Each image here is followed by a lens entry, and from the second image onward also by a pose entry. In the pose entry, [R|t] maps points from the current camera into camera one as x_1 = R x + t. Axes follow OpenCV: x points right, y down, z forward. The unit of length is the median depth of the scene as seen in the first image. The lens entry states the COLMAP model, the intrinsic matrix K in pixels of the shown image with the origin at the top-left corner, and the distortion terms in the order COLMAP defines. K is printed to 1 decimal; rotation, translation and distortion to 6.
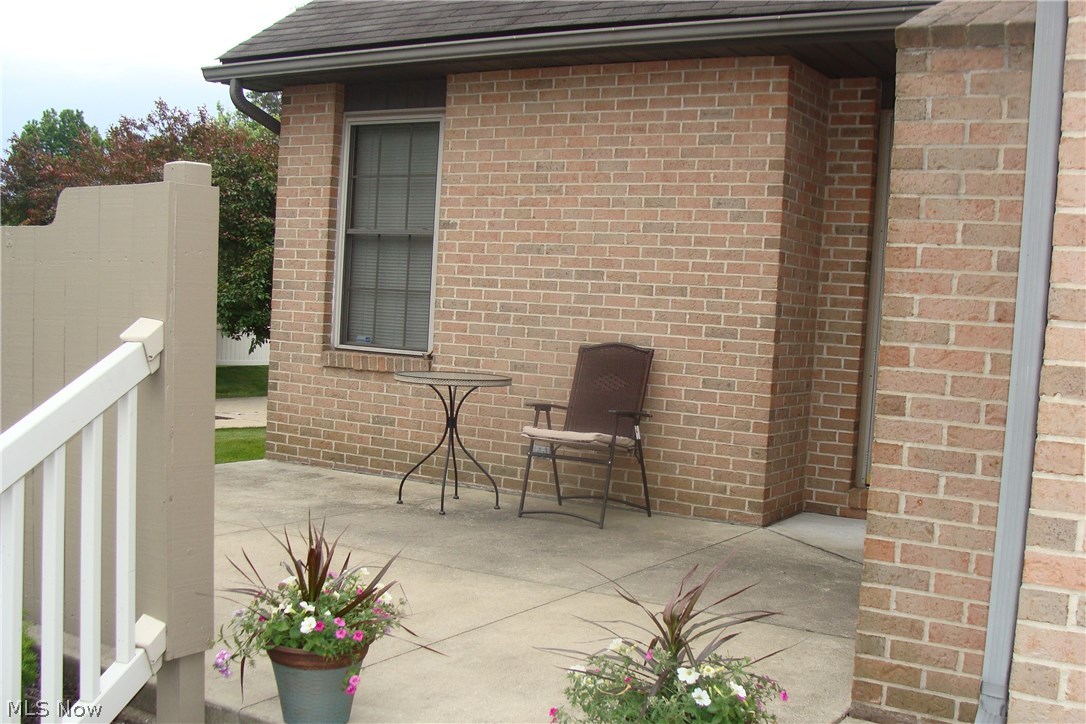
lens RADIAL K [[1211.1, 0, 547.3], [0, 1211.1, 383.0], [0, 0, 1]] dist [-0.202648, 0.243622]
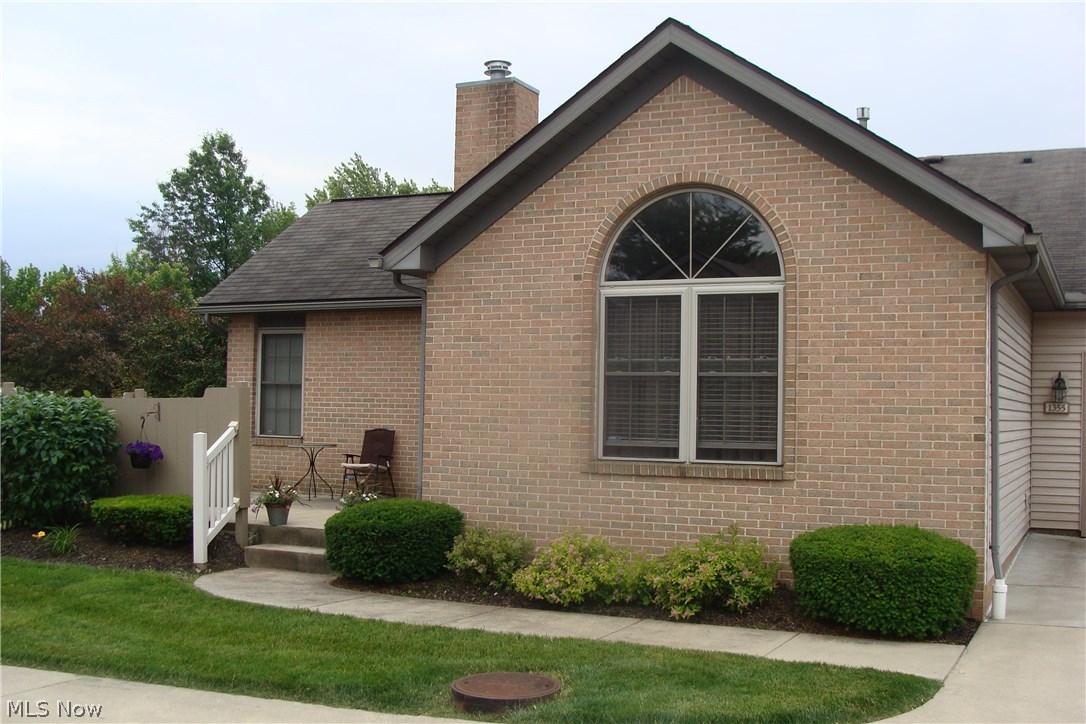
lens RADIAL K [[1211.1, 0, 547.3], [0, 1211.1, 383.0], [0, 0, 1]] dist [-0.202648, 0.243622]
pose [[0.992916, -0.034149, 0.113803, 0.111039], [0.043564, 0.995737, -0.081300, 0.081647], [-0.110542, 0.085682, 0.990171, -1.338187]]
